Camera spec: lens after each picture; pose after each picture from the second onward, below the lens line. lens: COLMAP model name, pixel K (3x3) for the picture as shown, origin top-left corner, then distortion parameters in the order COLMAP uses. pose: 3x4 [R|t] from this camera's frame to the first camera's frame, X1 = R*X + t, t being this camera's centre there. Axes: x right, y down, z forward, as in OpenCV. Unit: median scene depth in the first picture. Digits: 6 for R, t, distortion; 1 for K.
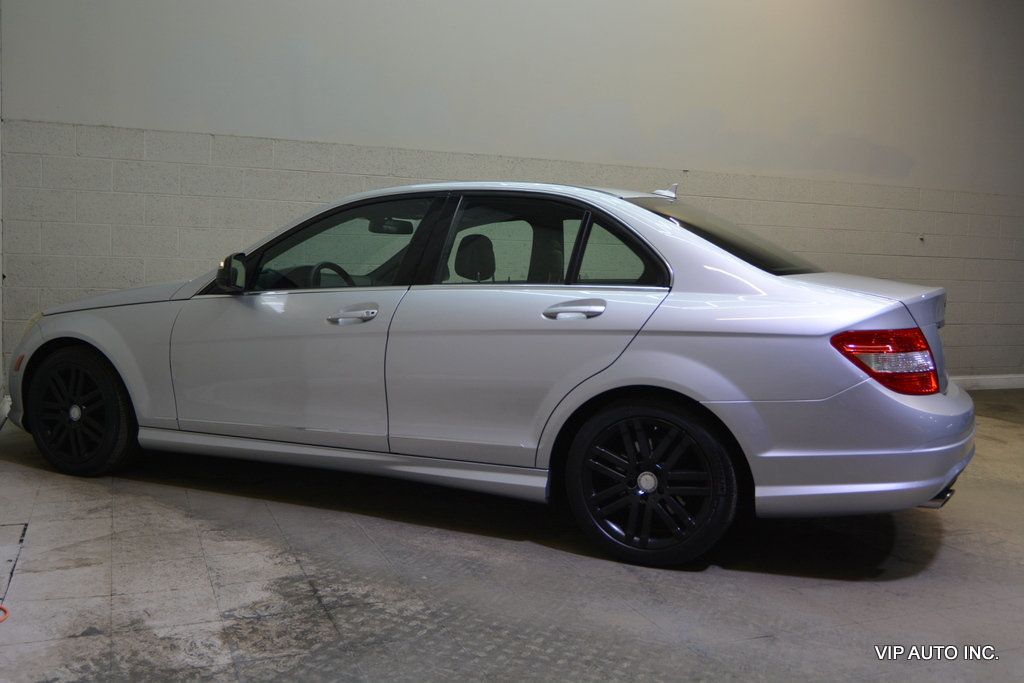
lens RADIAL K [[946.1, 0, 512.0], [0, 946.1, 341.5], [0, 0, 1]] dist [-0.024030, 0.011561]
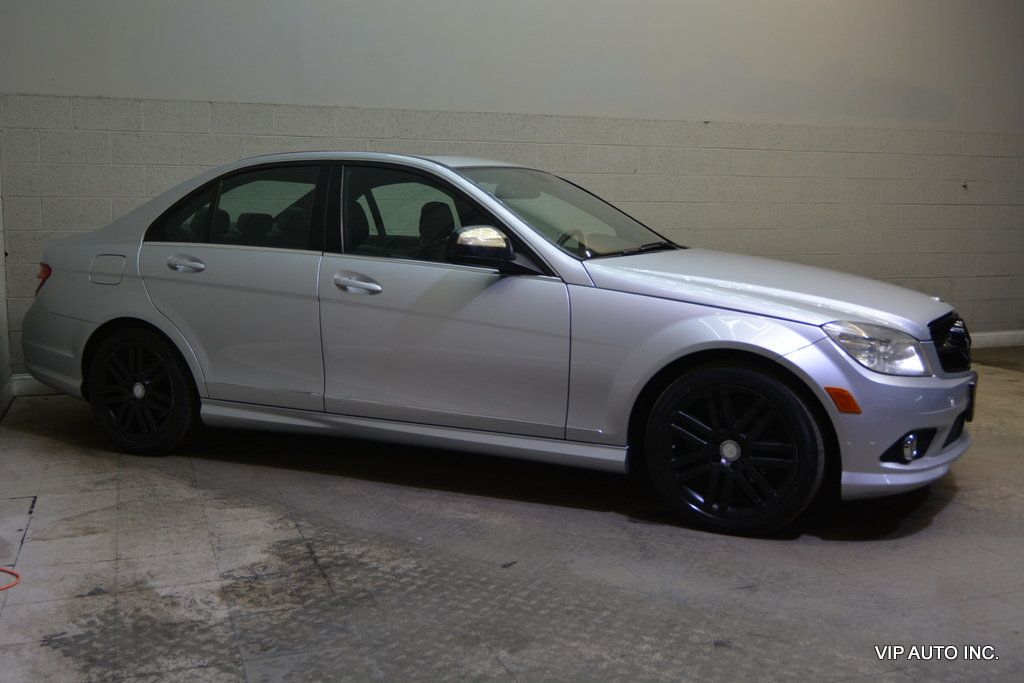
lens RADIAL K [[1014.1, 0, 512.0], [0, 1014.1, 341.5], [0, 0, 1]] dist [-0.013211, -0.000606]
pose [[0.998970, -0.025142, -0.037763, 0.054057], [0.026378, 0.999121, 0.032591, 0.003731], [0.036910, -0.033553, 0.998755, -0.084194]]
